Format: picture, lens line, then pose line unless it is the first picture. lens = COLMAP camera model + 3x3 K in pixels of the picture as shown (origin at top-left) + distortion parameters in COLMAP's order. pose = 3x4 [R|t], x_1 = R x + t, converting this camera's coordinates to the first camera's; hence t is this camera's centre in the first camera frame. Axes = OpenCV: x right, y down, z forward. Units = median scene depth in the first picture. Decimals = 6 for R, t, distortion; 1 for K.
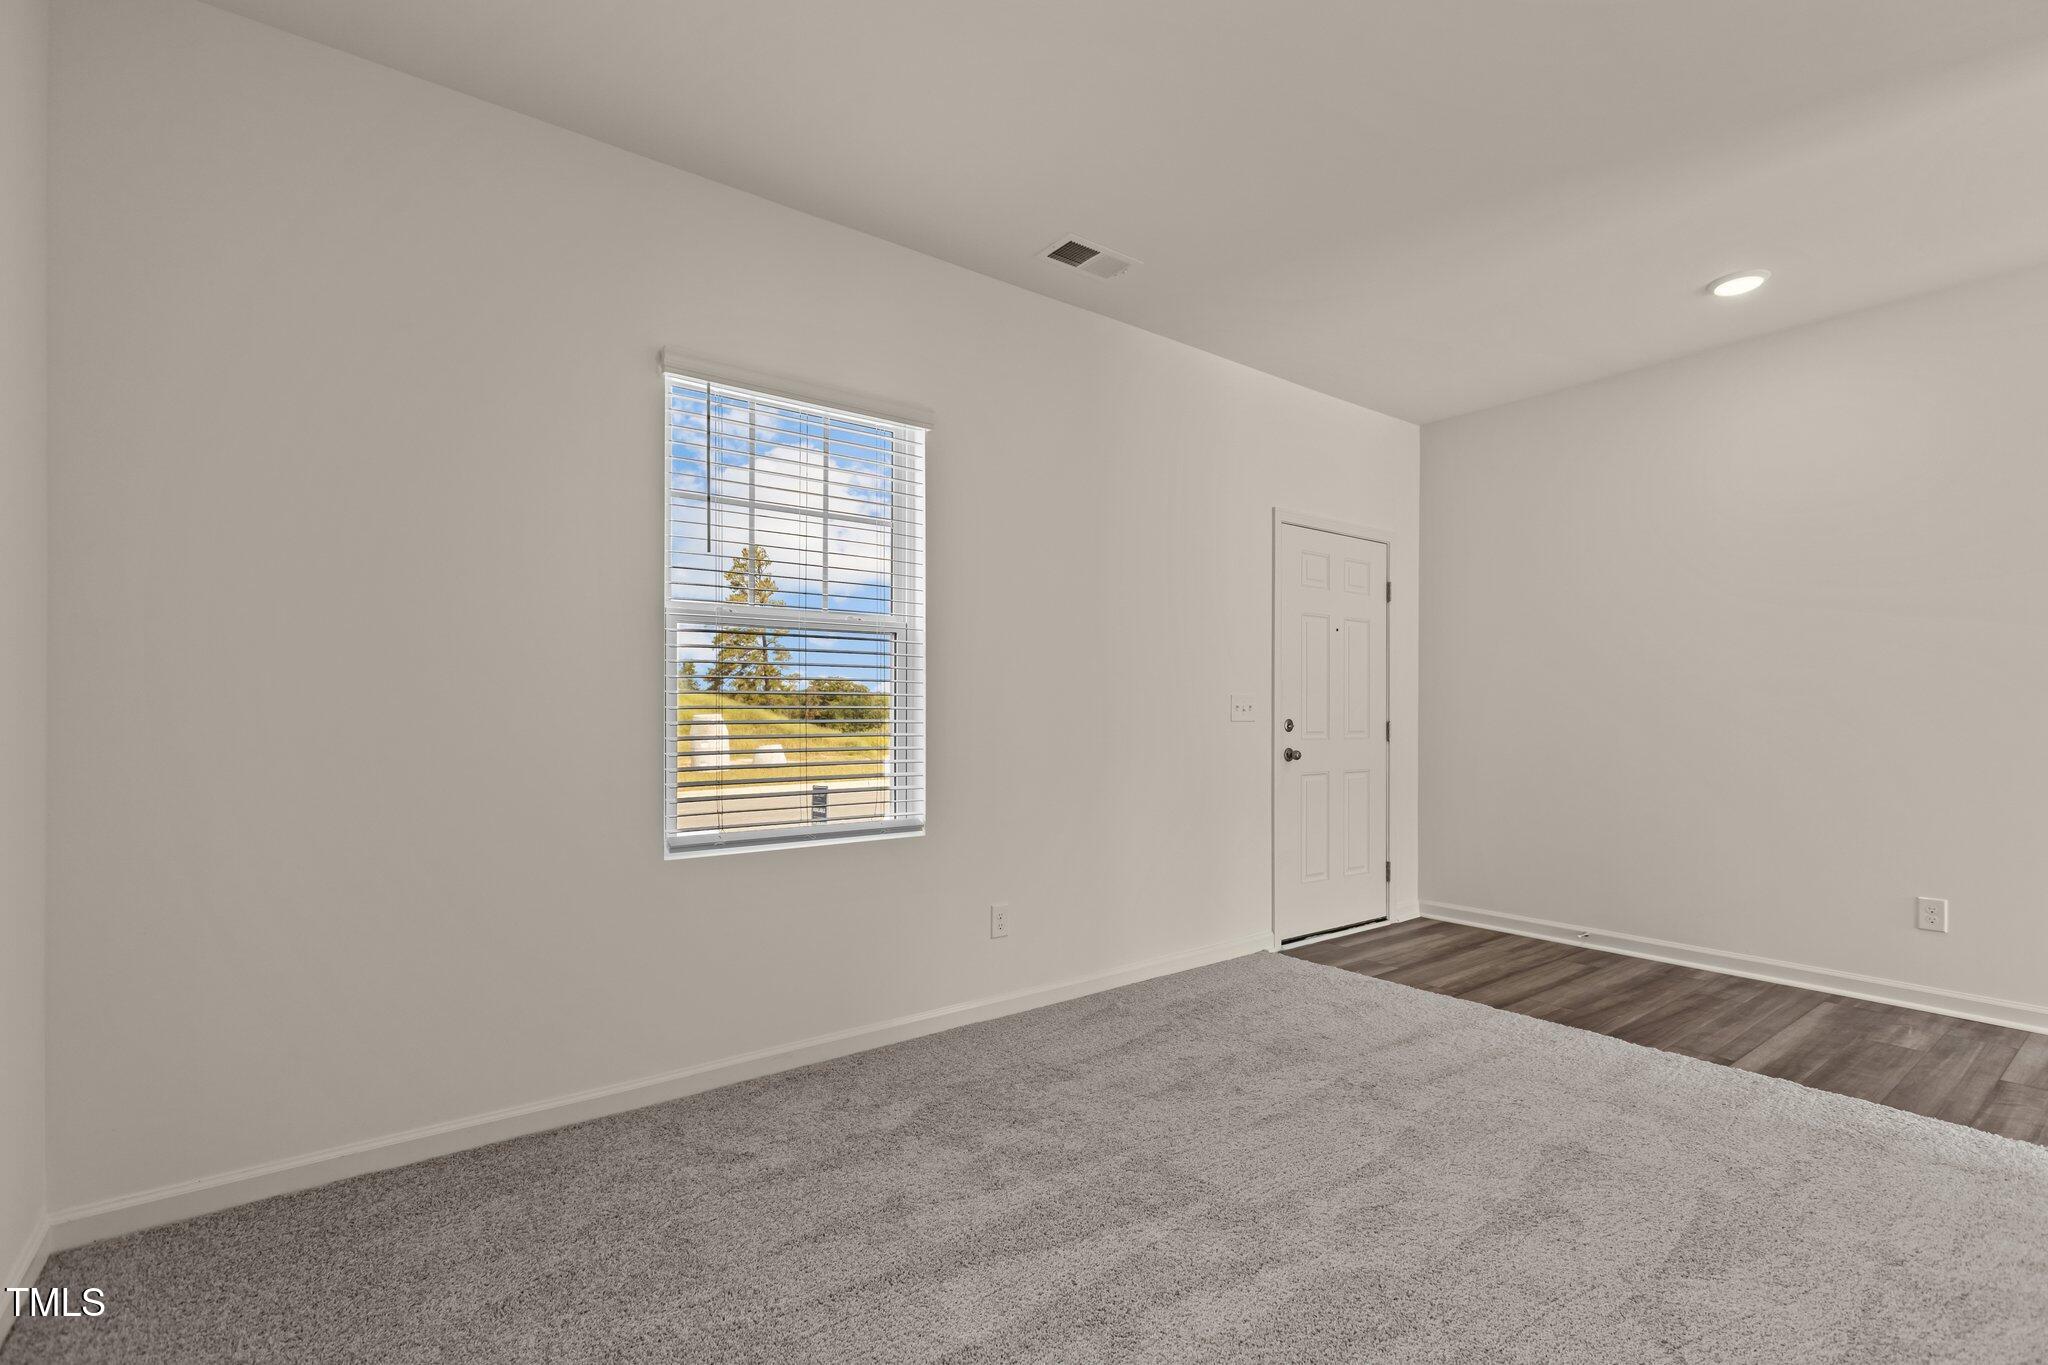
lens RADIAL K [[957.7, 0, 1027.7], [0, 957.7, 632.9], [0, 0, 1]] dist [-0.000450, -0.000529]
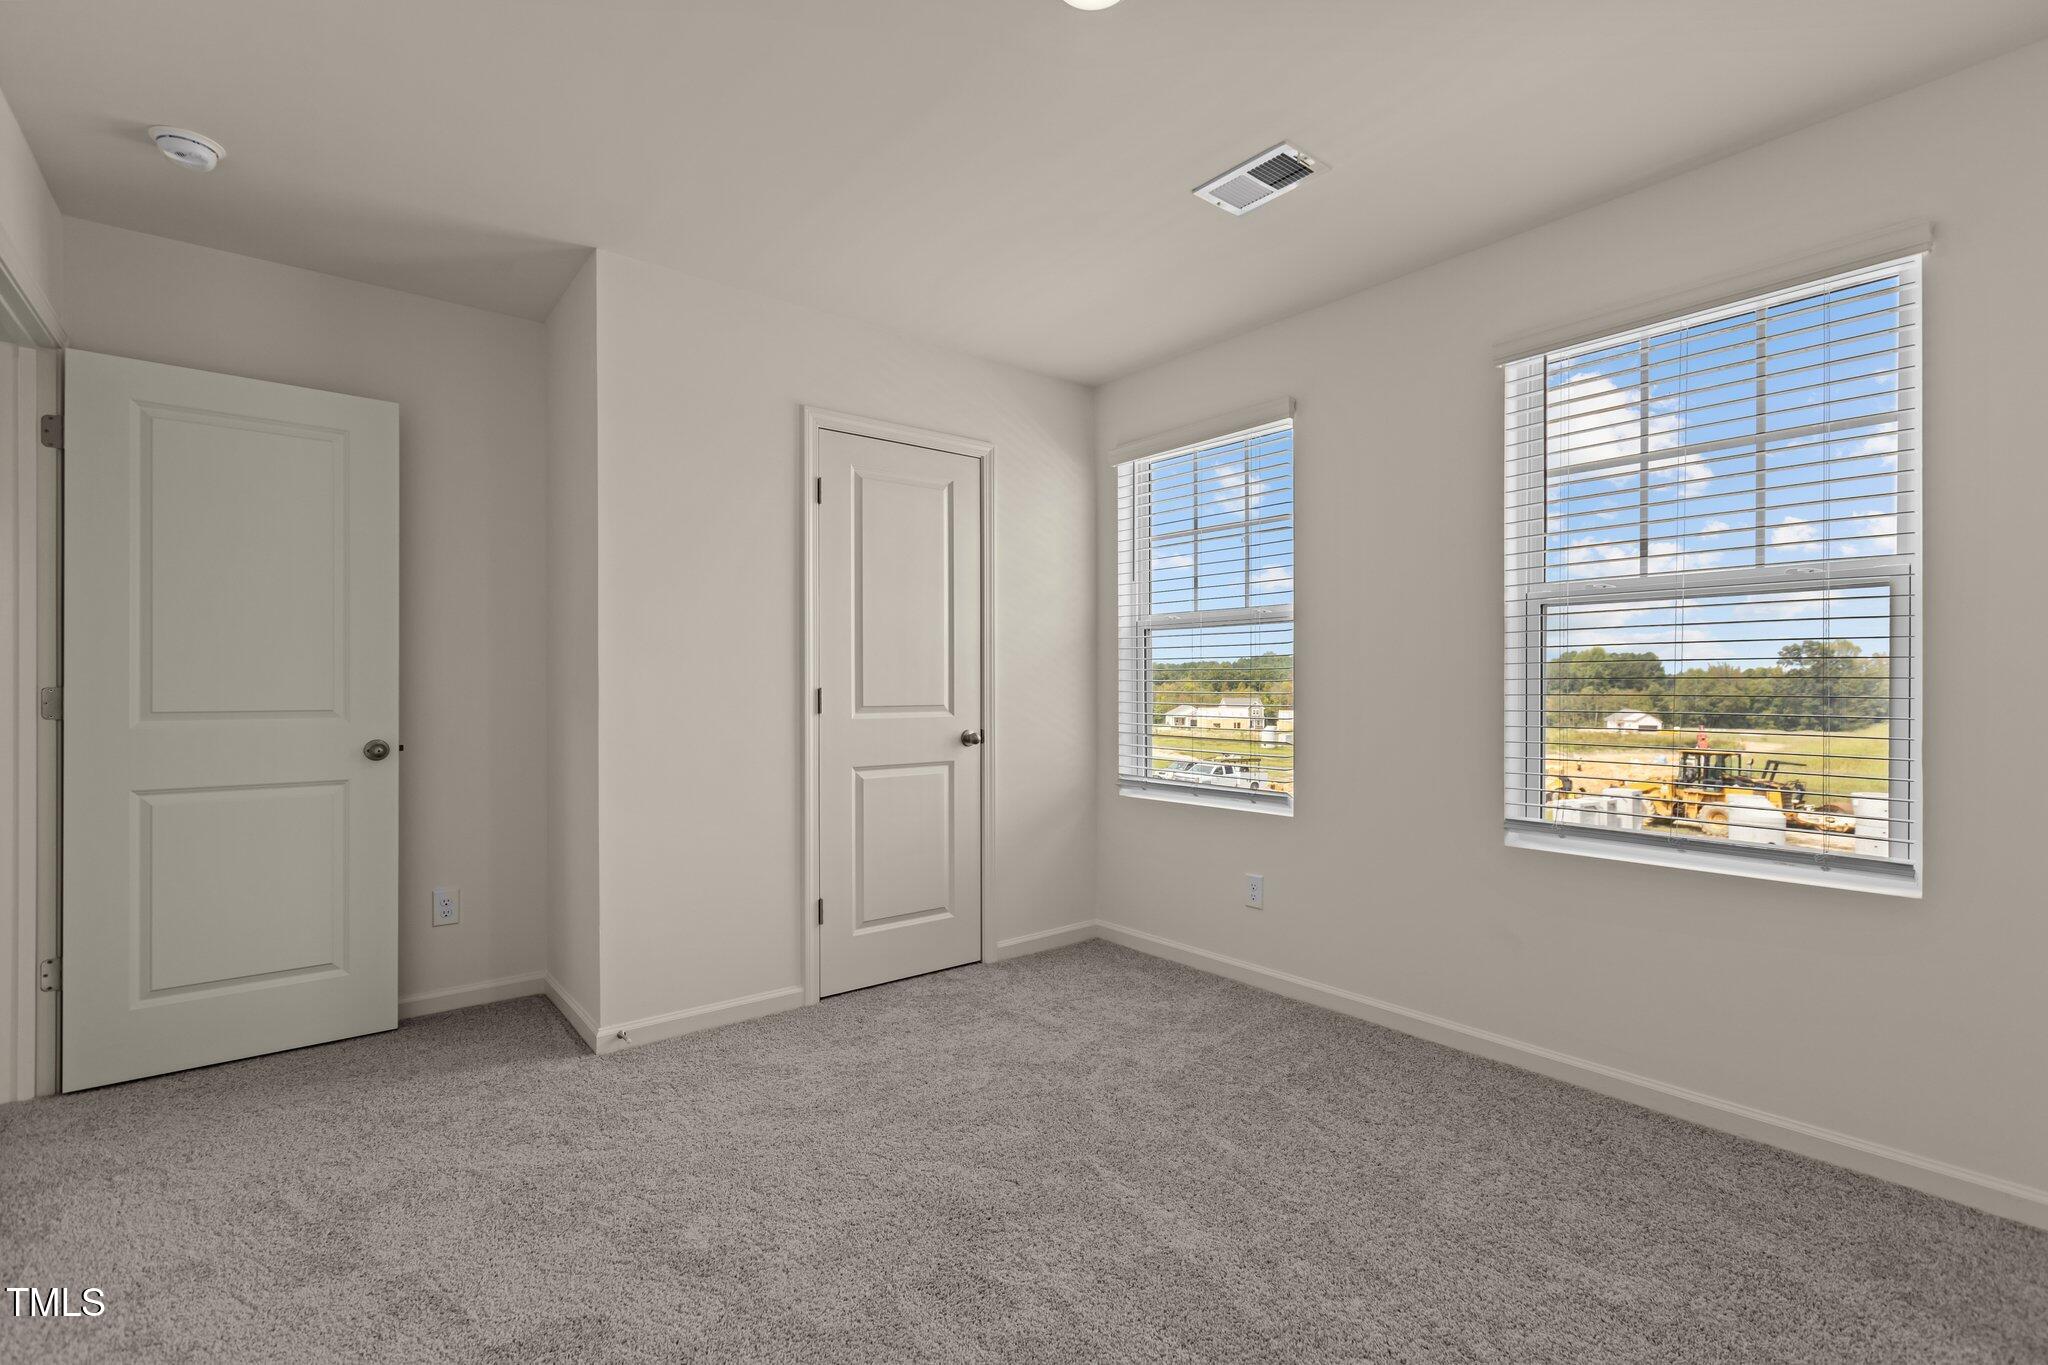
lens RADIAL K [[943.8, 0, 1024.0], [0, 943.8, 682.5], [0, 0, 1]] dist [-0.000855, -0.000146]
pose [[-0.008267, -0.006926, -0.999942, 0.528345], [0.077605, 0.996956, -0.007547, 0.027864], [0.996950, -0.077662, -0.007704, 0.404436]]
